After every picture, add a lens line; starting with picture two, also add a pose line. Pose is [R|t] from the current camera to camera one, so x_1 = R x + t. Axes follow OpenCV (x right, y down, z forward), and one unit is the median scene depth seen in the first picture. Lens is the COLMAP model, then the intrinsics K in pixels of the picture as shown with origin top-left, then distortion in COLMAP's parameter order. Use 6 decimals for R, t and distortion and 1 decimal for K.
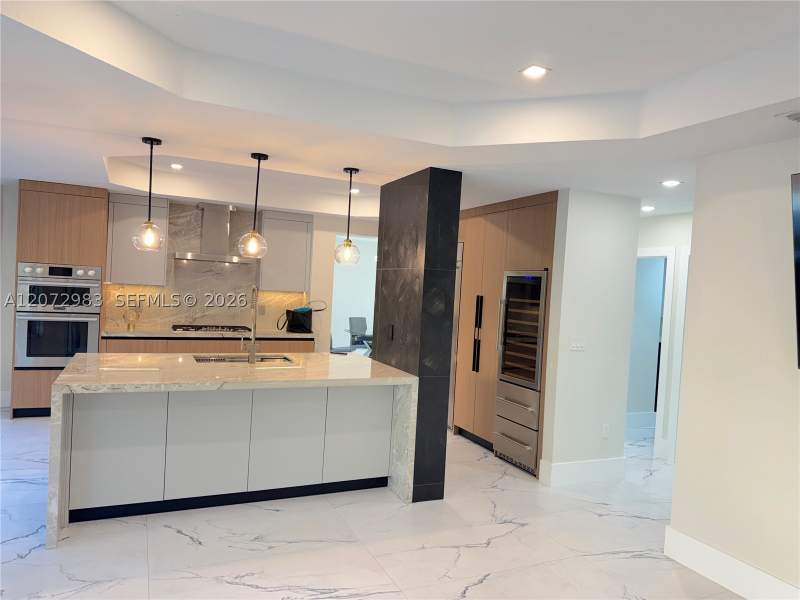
lens RADIAL K [[559.7, 0, 400.9], [0, 559.7, 297.2], [0, 0, 1]] dist [0.046929, -0.066570]
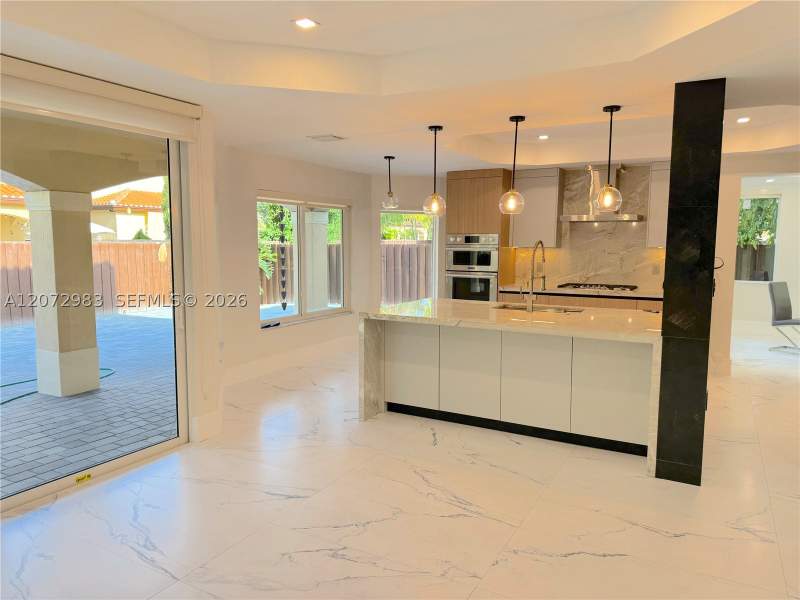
lens RADIAL K [[559.7, 0, 396.6], [0, 559.7, 299.2], [0, 0, 1]] dist [0.046929, -0.066570]
pose [[0.573200, 0.030626, -0.818843, 0.462605], [0.014948, 0.998744, 0.047818, 0.035957], [0.819279, -0.039649, 0.572023, 0.163024]]
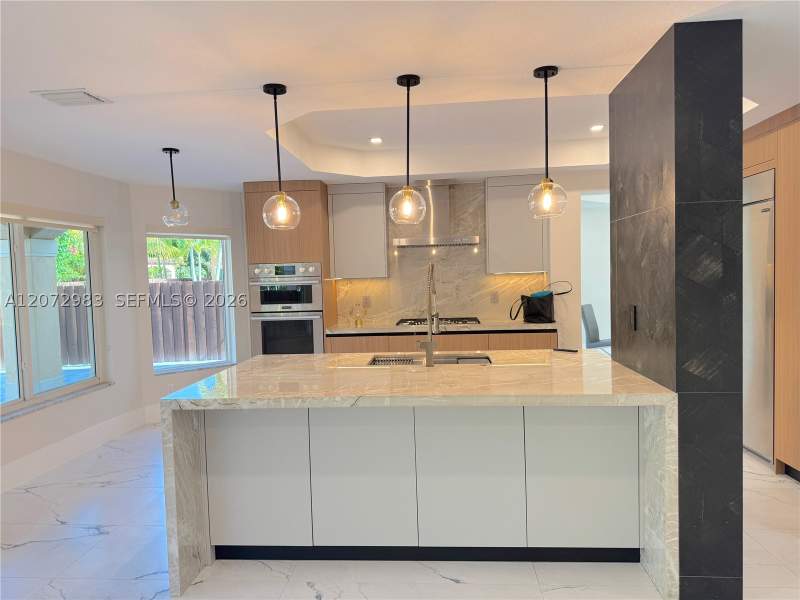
lens RADIAL K [[559.7, 0, 397.2], [0, 559.7, 299.7], [0, 0, 1]] dist [0.046929, -0.066570]
pose [[0.865336, -0.059220, -0.497682, 0.069962], [0.069201, 0.997601, 0.001616, 0.023716], [0.496393, -0.035838, 0.867358, 0.325660]]
